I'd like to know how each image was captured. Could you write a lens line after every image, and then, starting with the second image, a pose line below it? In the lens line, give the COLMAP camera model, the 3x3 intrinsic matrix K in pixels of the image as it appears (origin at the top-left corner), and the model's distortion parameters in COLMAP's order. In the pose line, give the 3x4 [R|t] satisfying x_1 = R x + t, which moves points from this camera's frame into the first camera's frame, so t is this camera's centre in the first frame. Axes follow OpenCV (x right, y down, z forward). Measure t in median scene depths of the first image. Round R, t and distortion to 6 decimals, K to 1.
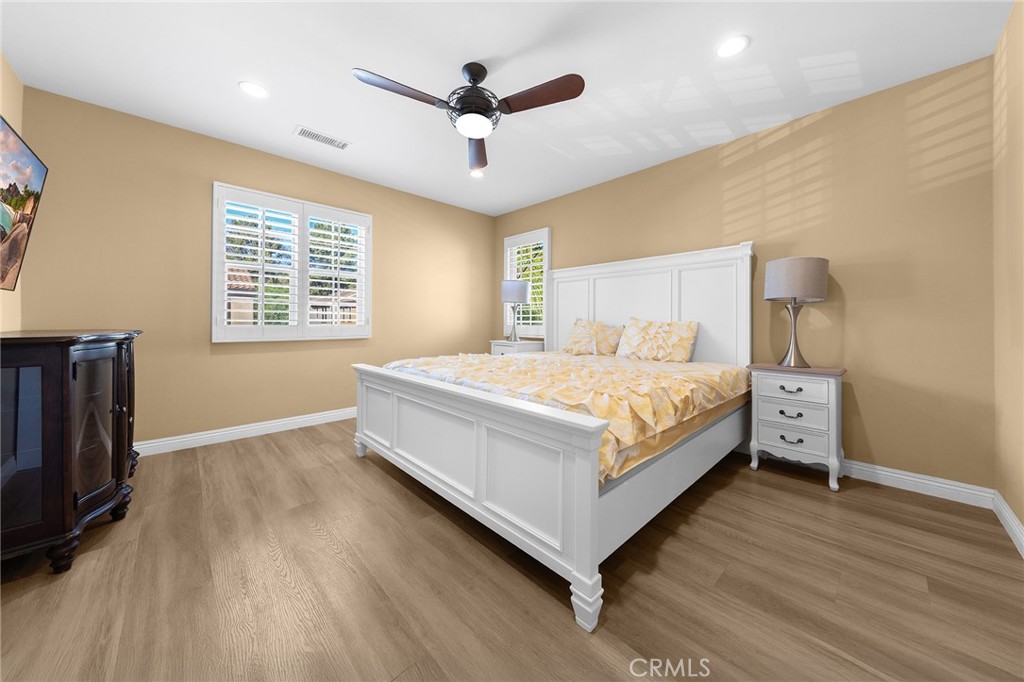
lens RADIAL K [[353.9, 0, 503.4], [0, 353.9, 319.0], [0, 0, 1]] dist [0.010029, -0.002148]
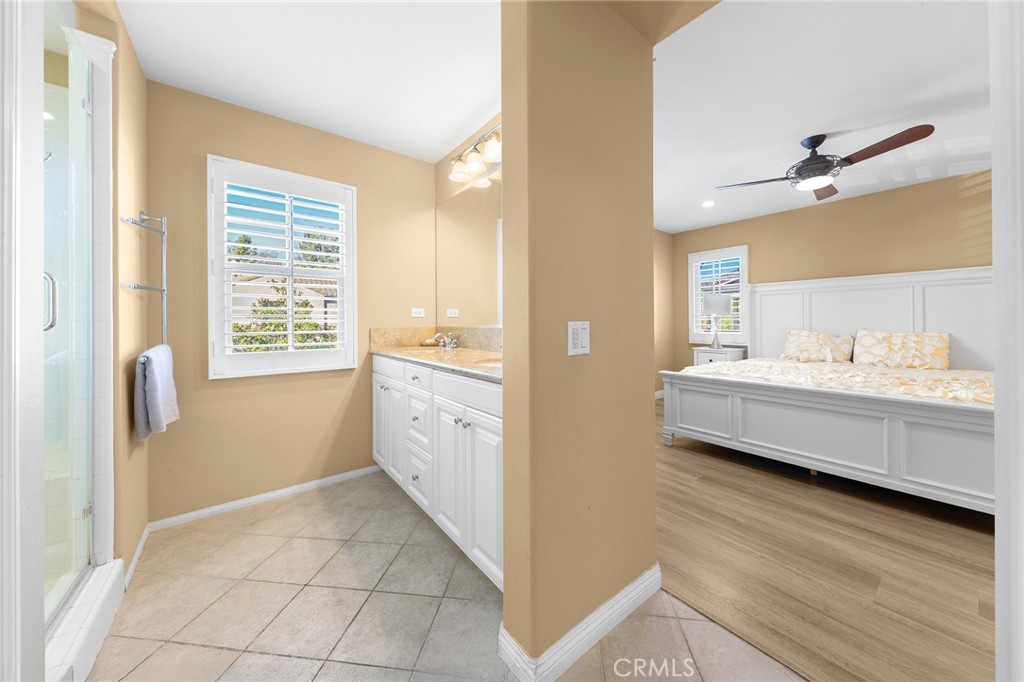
lens RADIAL K [[353.9, 0, 536.7], [0, 353.9, 320.0], [0, 0, 1]] dist [0.010029, -0.002148]
pose [[0.997826, -0.006639, -0.065561, -0.583331], [0.006355, 0.999969, -0.004546, -0.032166], [0.065589, 0.004120, 0.997838, -0.184457]]
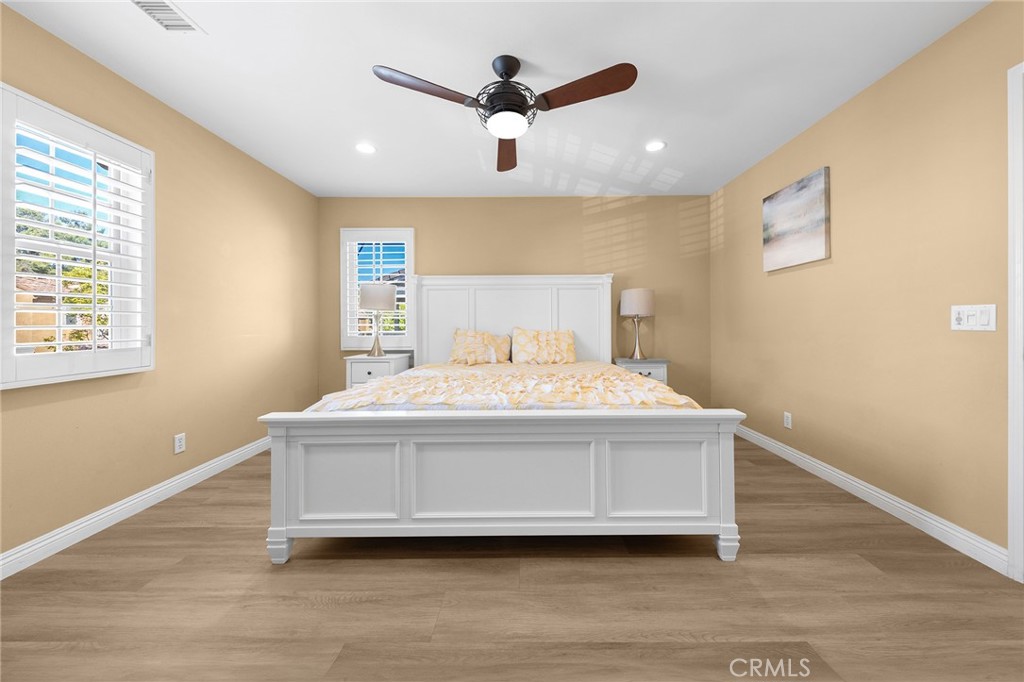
lens RADIAL K [[353.9, 0, 533.7], [0, 353.9, 319.9], [0, 0, 1]] dist [0.010029, -0.002148]
pose [[0.688569, -0.006122, 0.725145, -0.414156], [0.006199, 0.999978, 0.002556, -0.029296], [-0.725144, 0.002735, 0.688592, 0.187733]]
